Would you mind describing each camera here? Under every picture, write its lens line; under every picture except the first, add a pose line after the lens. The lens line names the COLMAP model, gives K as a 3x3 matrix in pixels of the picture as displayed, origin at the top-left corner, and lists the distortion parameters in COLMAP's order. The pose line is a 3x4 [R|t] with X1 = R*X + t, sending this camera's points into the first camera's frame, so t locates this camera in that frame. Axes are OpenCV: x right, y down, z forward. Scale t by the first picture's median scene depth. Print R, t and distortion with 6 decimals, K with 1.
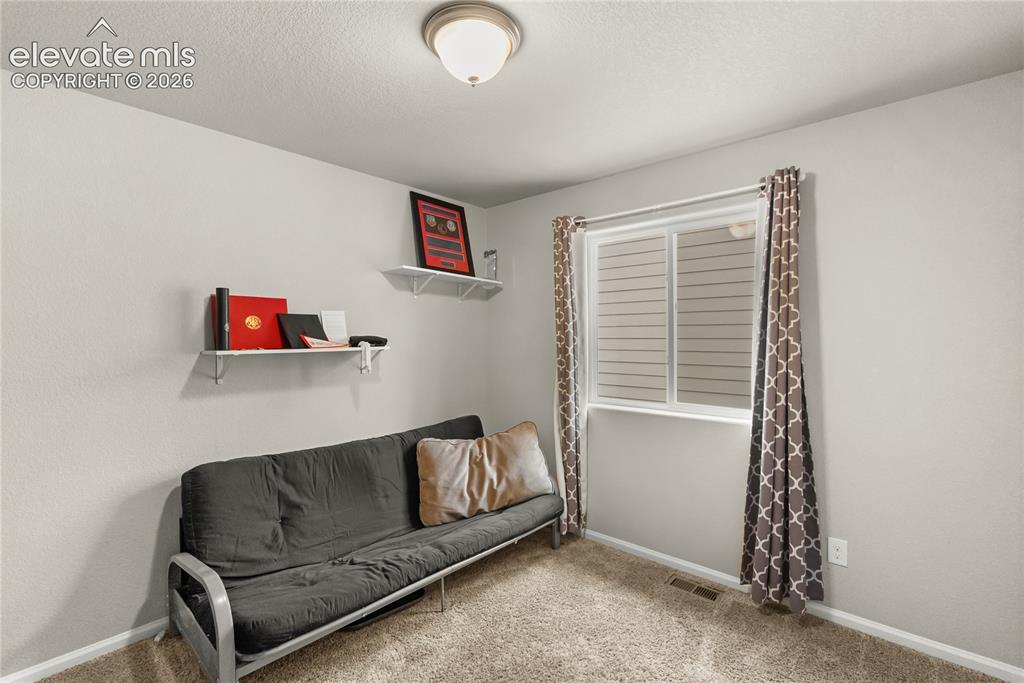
lens RADIAL K [[456.6, 0, 509.7], [0, 456.6, 339.1], [0, 0, 1]] dist [-0.000721, 0.000067]
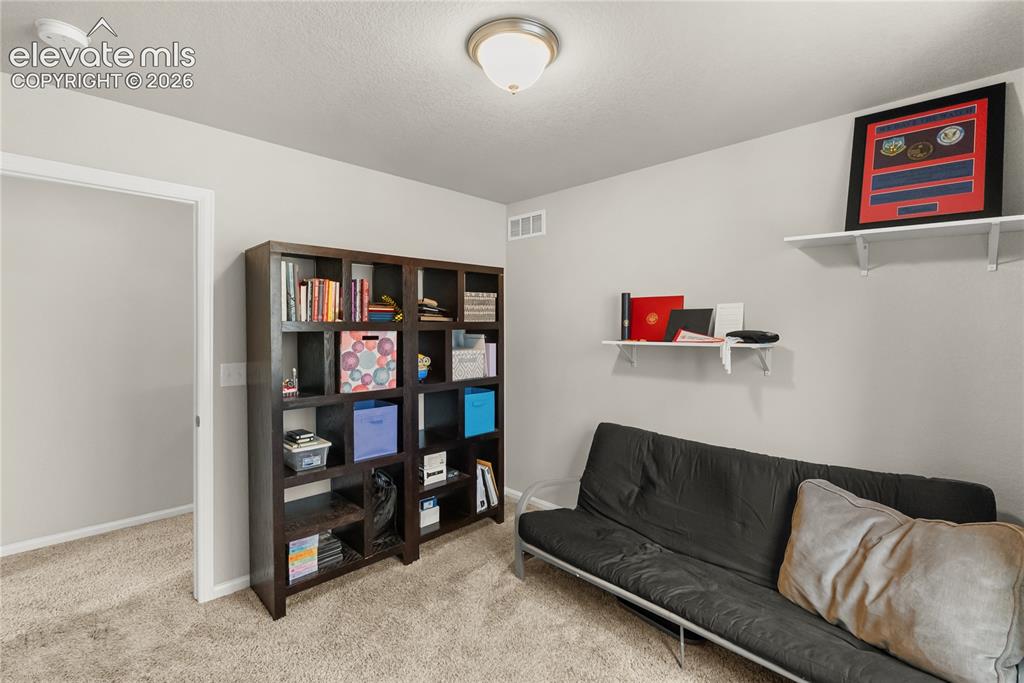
lens RADIAL K [[457.8, 0, 513.8], [0, 457.8, 329.9], [0, 0, 1]] dist [-0.000216, -0.000050]
pose [[-0.040768, 0.008368, -0.999134, 0.564474], [-0.006798, 0.999939, 0.008653, -0.012885], [0.999146, 0.007144, -0.040708, 0.603211]]
